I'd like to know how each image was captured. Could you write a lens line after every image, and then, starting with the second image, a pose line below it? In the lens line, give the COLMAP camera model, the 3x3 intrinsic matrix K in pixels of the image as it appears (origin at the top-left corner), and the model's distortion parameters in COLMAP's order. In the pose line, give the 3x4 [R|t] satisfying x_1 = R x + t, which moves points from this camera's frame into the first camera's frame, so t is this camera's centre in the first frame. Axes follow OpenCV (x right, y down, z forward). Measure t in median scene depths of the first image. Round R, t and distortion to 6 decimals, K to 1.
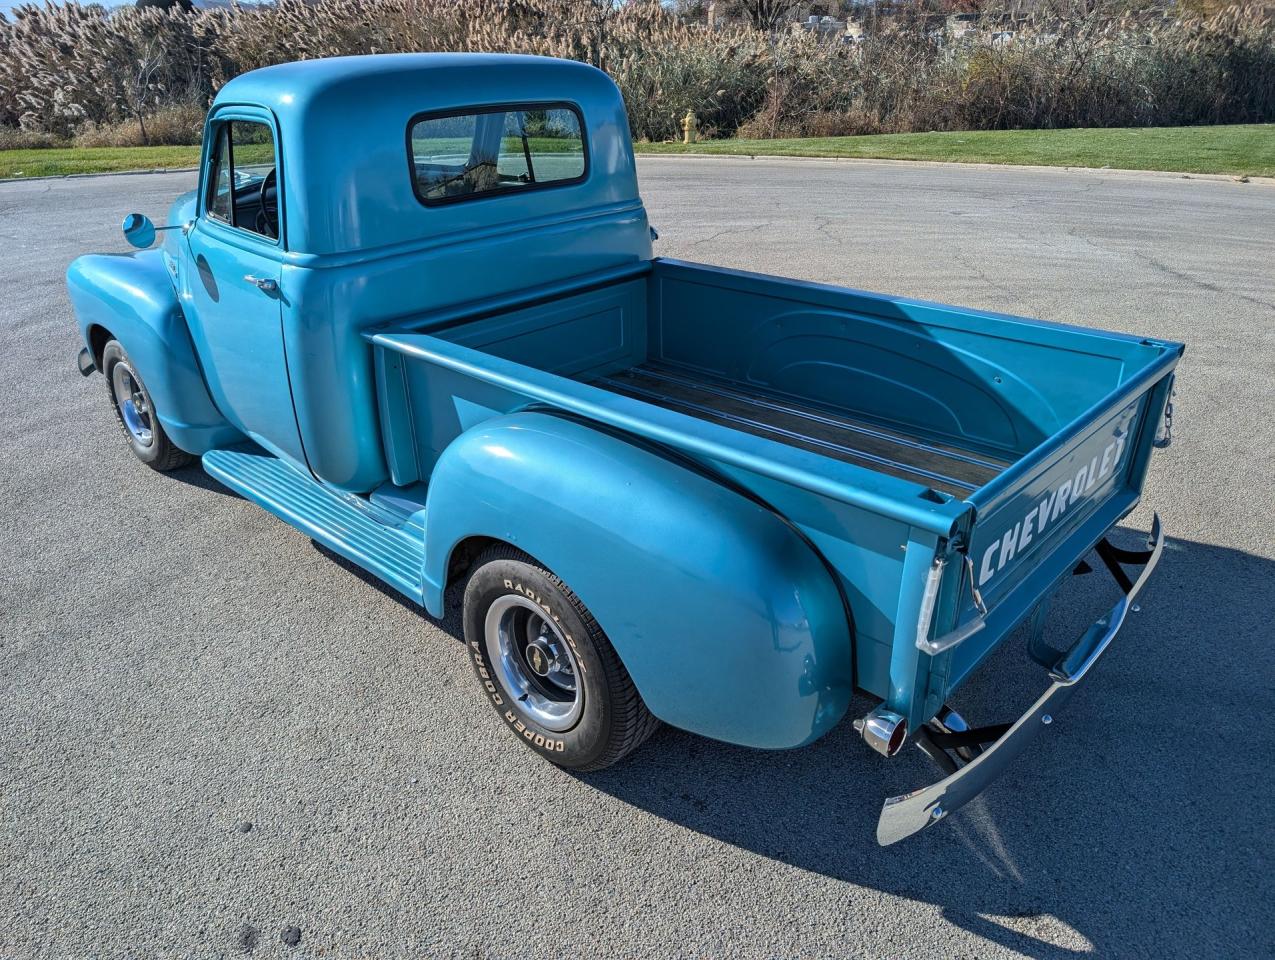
lens RADIAL K [[917.5, 0, 626.1], [0, 917.5, 479.5], [0, 0, 1]] dist [0.025341, -0.019792]
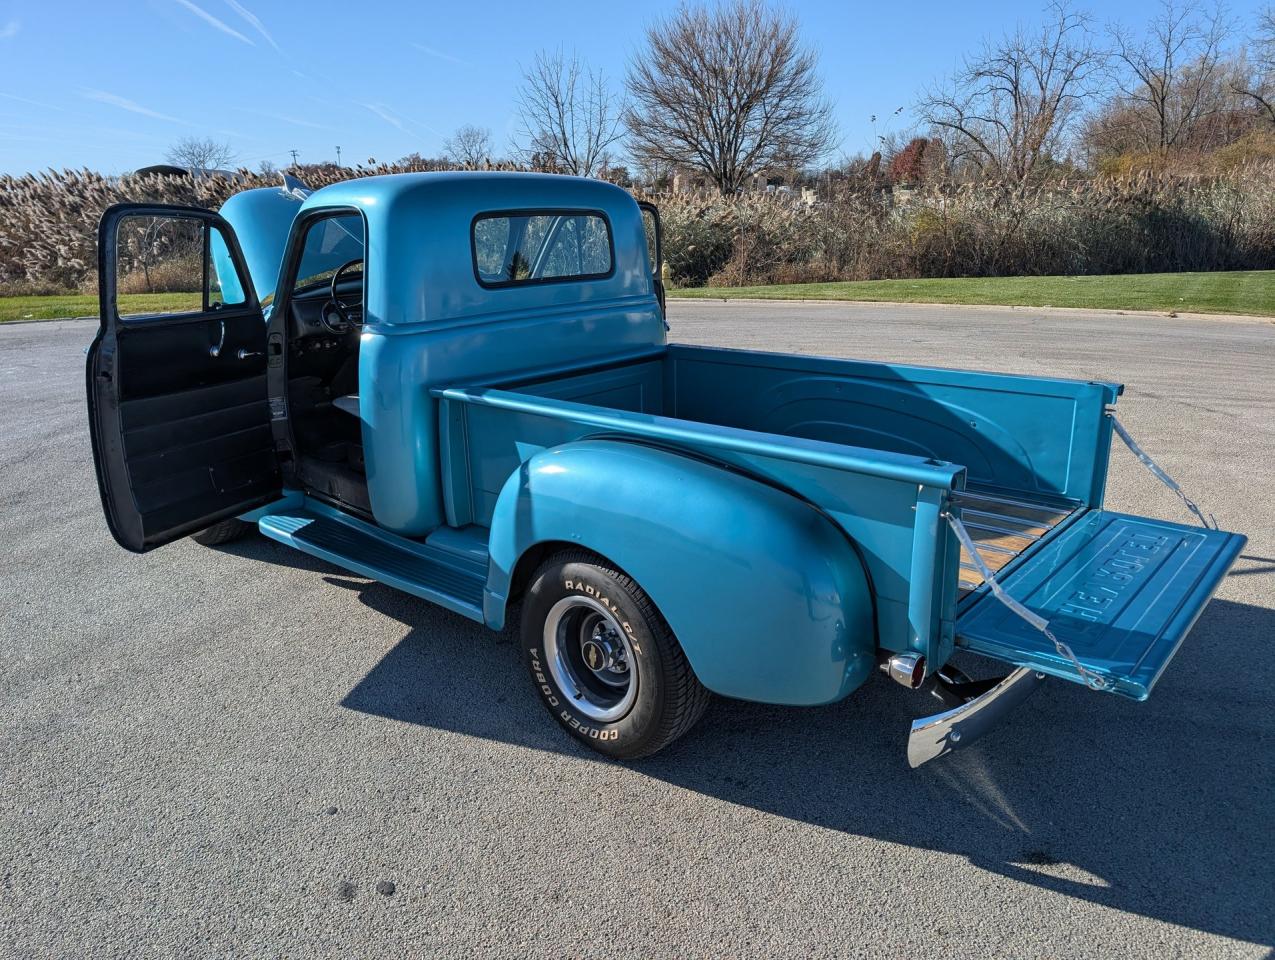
lens RADIAL K [[917.1, 0, 635.9], [0, 917.1, 469.1], [0, 0, 1]] dist [0.019427, -0.007865]
pose [[0.999143, -0.011616, 0.039729, -0.082989], [0.018098, 0.985802, -0.166937, 0.153459], [-0.037226, 0.167513, 0.985167, -0.146709]]
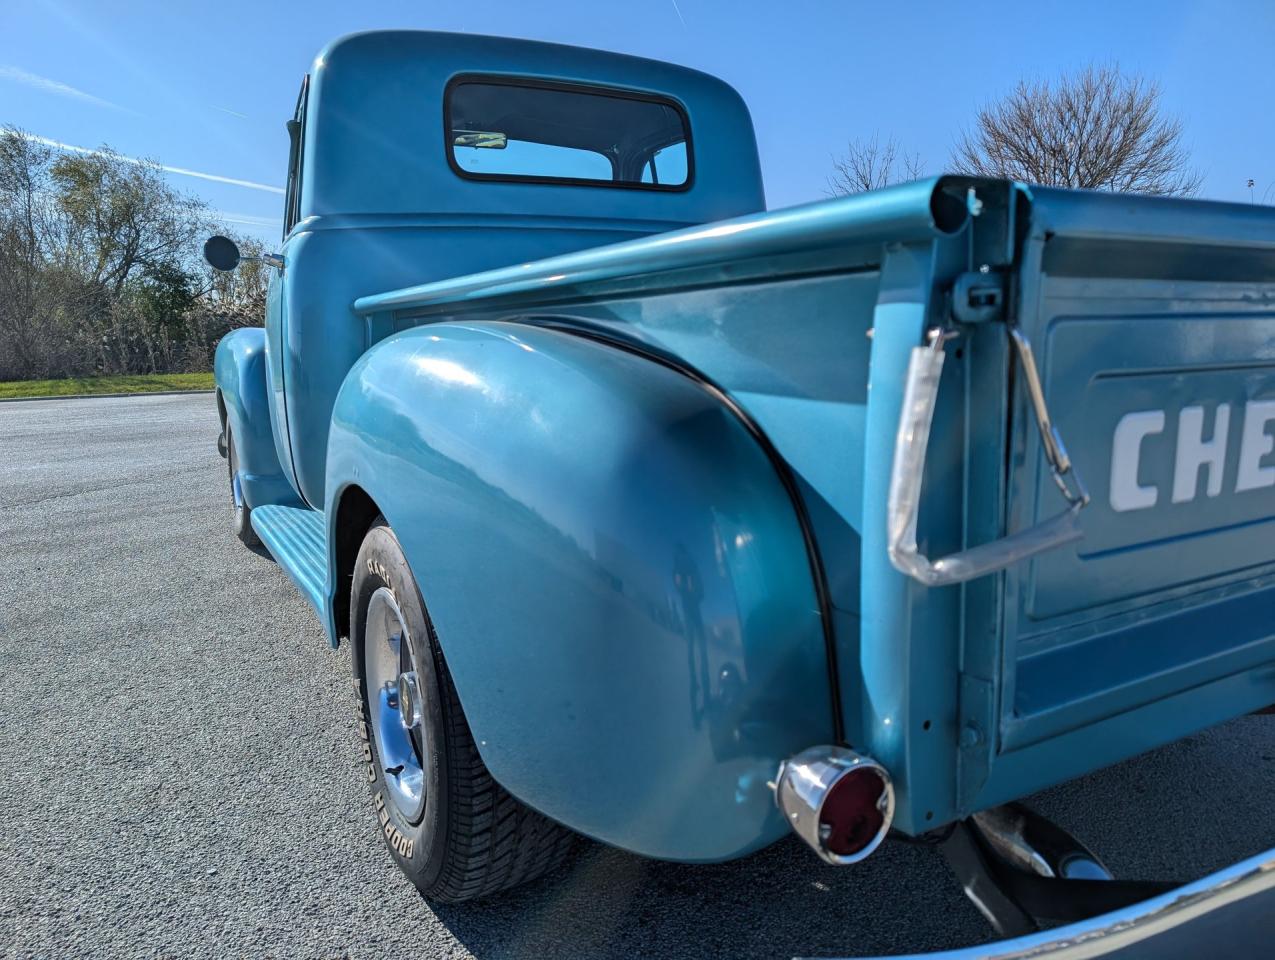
lens RADIAL K [[915.5, 0, 626.2], [0, 915.5, 493.3], [0, 0, 1]] dist [0.013556, 0.001209]
pose [[0.951184, 0.052899, -0.304057, 0.225734], [-0.128753, 0.963389, -0.235171, 0.181939], [0.280485, 0.262839, 0.923171, 0.406007]]
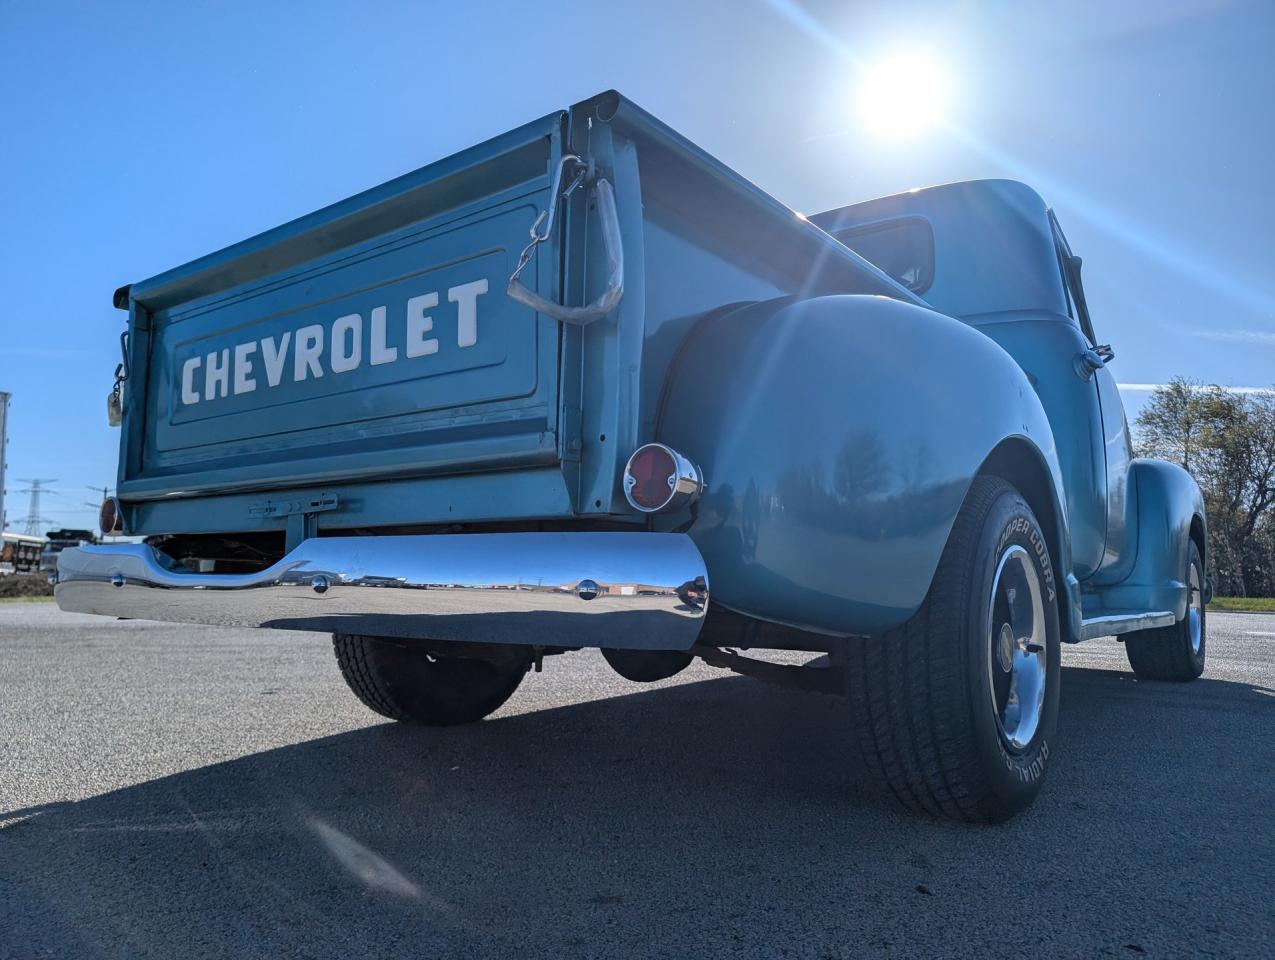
lens RADIAL K [[913.3, 0, 630.3], [0, 913.3, 472.2], [0, 0, 1]] dist [0.011794, -0.003033]
pose [[0.088943, -0.093692, -0.991620, 1.027257], [-0.437977, 0.890474, -0.123419, 0.070934], [0.894576, 0.445284, 0.038167, 1.069584]]
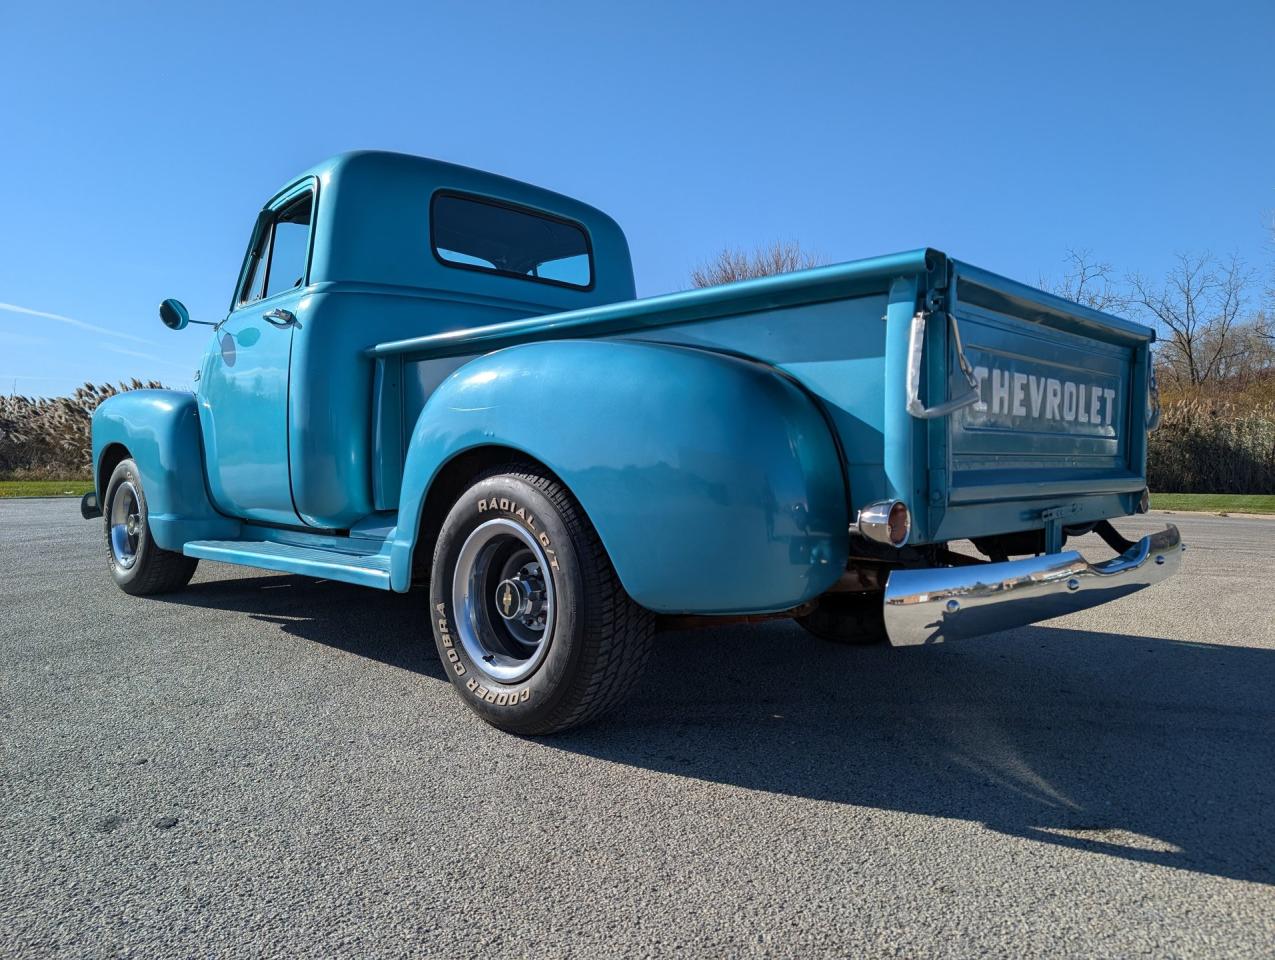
lens RADIAL K [[917.1, 0, 635.9], [0, 917.1, 469.1], [0, 0, 1]] dist [0.019427, -0.007865]
pose [[0.999735, 0.021487, -0.008244, 0.033438], [-0.022970, 0.909511, -0.415044, 0.436827], [-0.001420, 0.415124, 0.909764, 0.122209]]
